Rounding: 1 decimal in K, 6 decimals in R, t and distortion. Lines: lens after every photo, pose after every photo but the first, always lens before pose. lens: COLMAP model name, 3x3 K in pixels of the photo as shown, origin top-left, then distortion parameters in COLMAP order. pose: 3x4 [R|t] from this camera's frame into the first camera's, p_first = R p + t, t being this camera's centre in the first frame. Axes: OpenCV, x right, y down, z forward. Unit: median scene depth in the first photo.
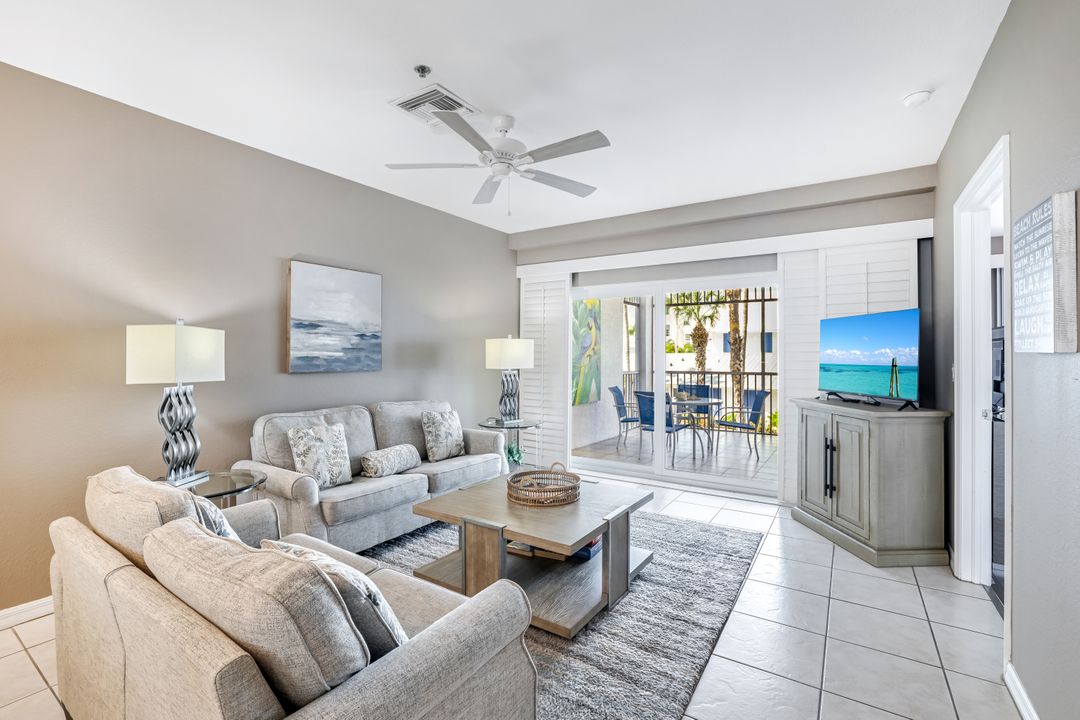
lens RADIAL K [[479.8, 0, 540.6], [0, 479.8, 354.5], [0, 0, 1]] dist [-0.049115, 0.021286]
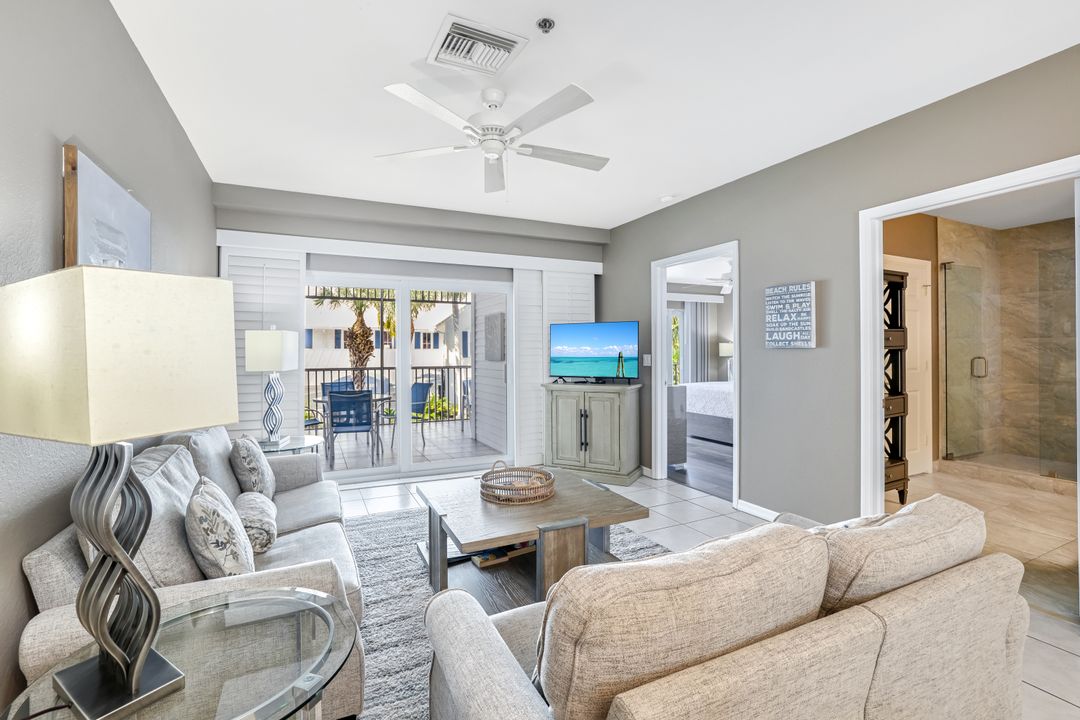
lens RADIAL K [[479.8, 0, 540.6], [0, 479.8, 354.5], [0, 0, 1]] dist [-0.049115, 0.021286]
pose [[0.509385, -0.012454, 0.860448, -0.649313], [0.004416, 0.999920, 0.011859, -0.003978], [-0.860527, -0.002241, 0.509399, 0.357901]]
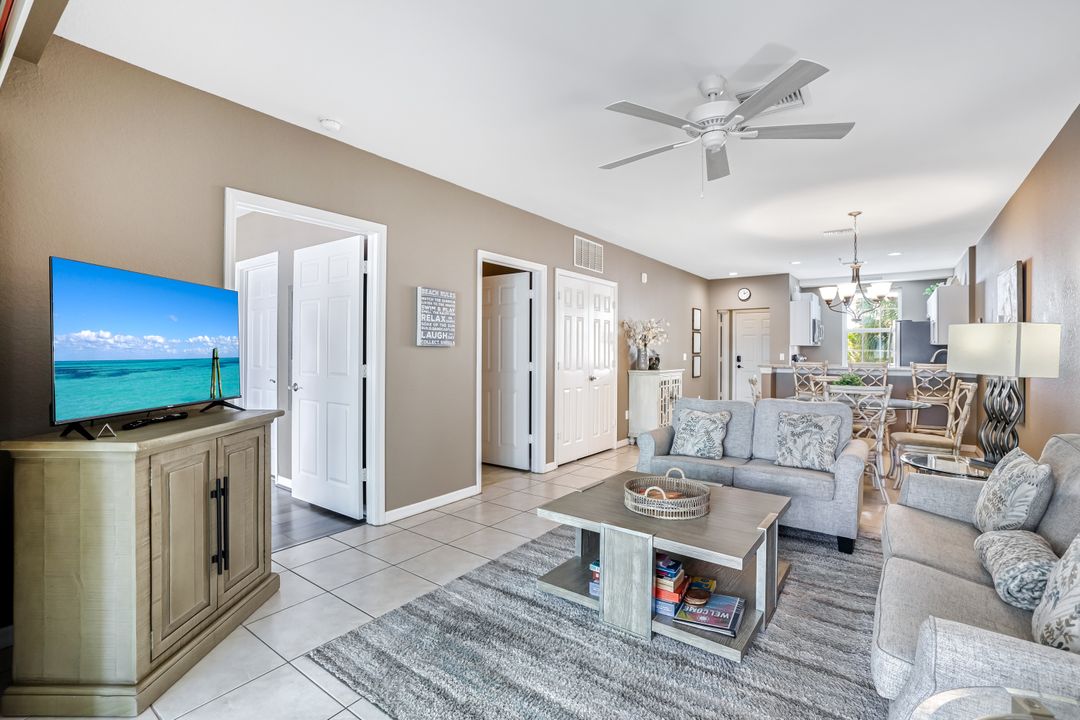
lens RADIAL K [[498.9, 0, 520.4], [0, 498.9, 349.6], [0, 0, 1]] dist [-0.043625, -0.000078]
pose [[-0.996861, -0.004833, 0.079022, 0.158129], [-0.005343, 0.999966, -0.006242, 0.010244], [-0.078989, -0.006644, -0.996853, 1.522624]]
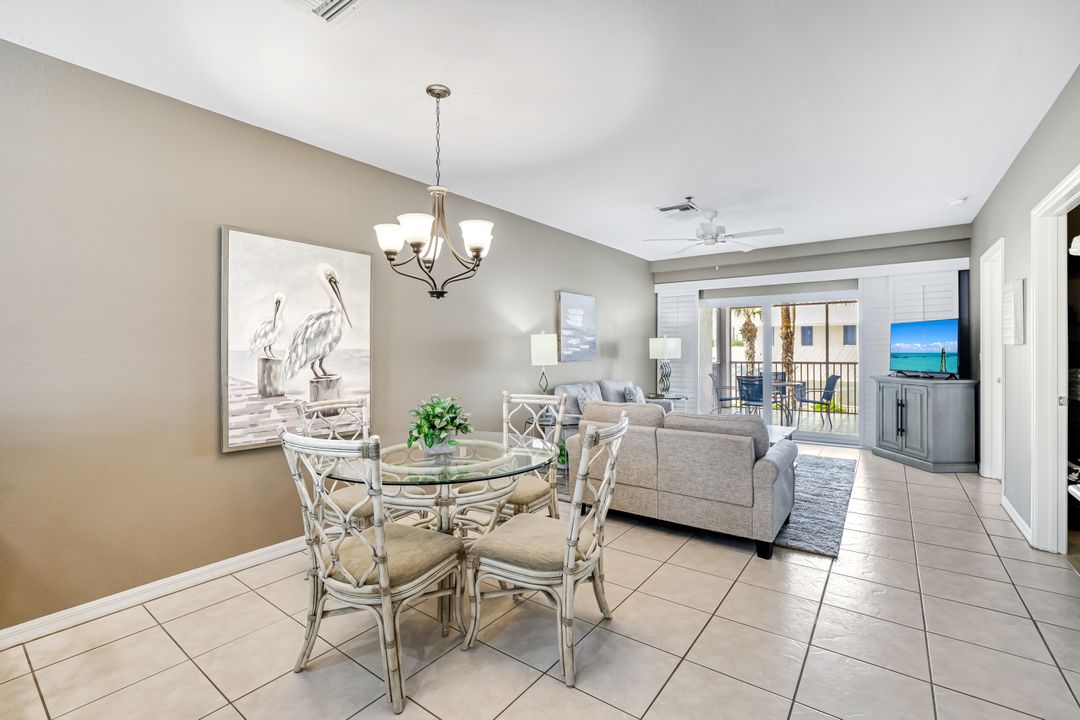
lens RADIAL K [[479.8, 0, 540.6], [0, 479.8, 354.5], [0, 0, 1]] dist [-0.049115, 0.021286]
pose [[0.998430, -0.008832, -0.055316, -0.481252], [0.009376, 0.999910, 0.009591, -0.000073], [0.055226, -0.010095, 0.998423, -0.610298]]
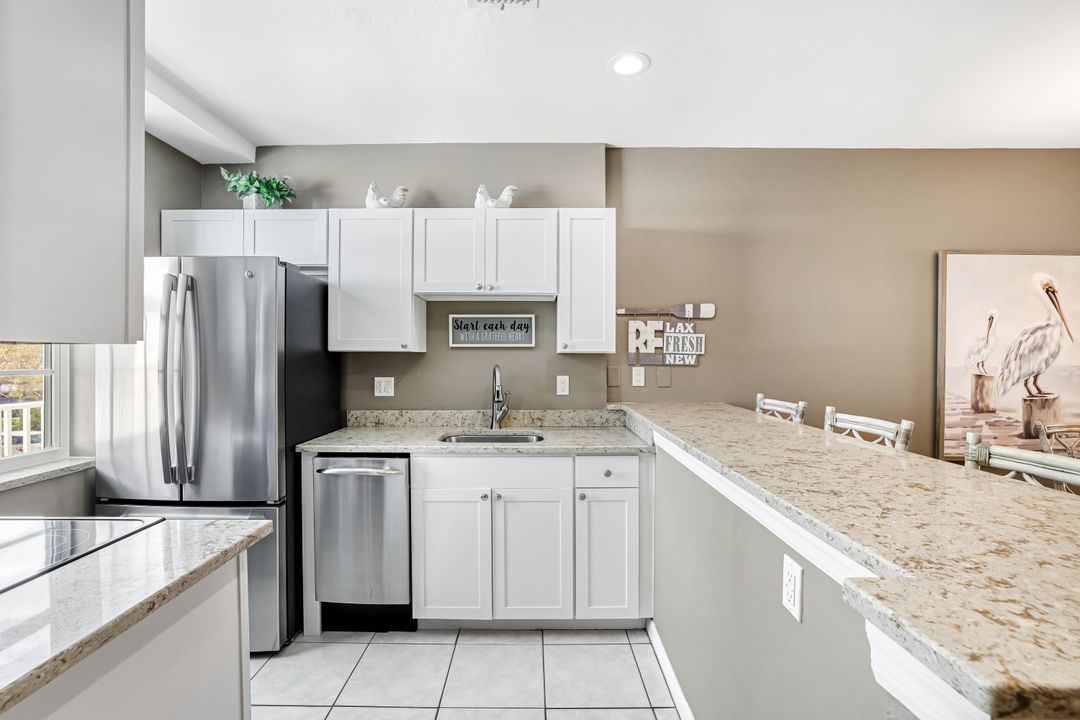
lens RADIAL K [[479.8, 0, 540.6], [0, 479.8, 354.5], [0, 0, 1]] dist [-0.049115, 0.021286]
pose [[0.543784, -0.001282, -0.839224, -0.731130], [0.002335, 0.999997, -0.000015, -0.026984], [0.839222, -0.001951, 0.543786, -0.916975]]
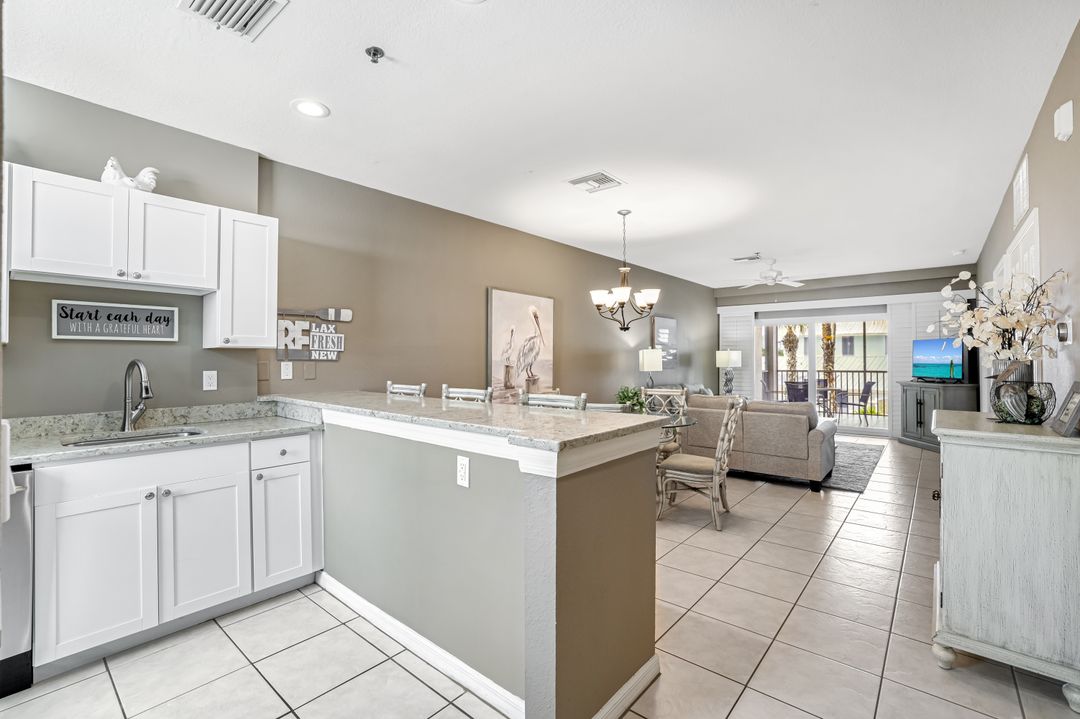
lens RADIAL K [[479.8, 0, 540.6], [0, 479.8, 354.0], [0, 0, 1]] dist [-0.049115, 0.021286]
pose [[0.992572, -0.006878, -0.121462, -0.739973], [0.005748, 0.999937, -0.009646, -0.008357], [0.121520, 0.008877, 0.992549, -1.173373]]
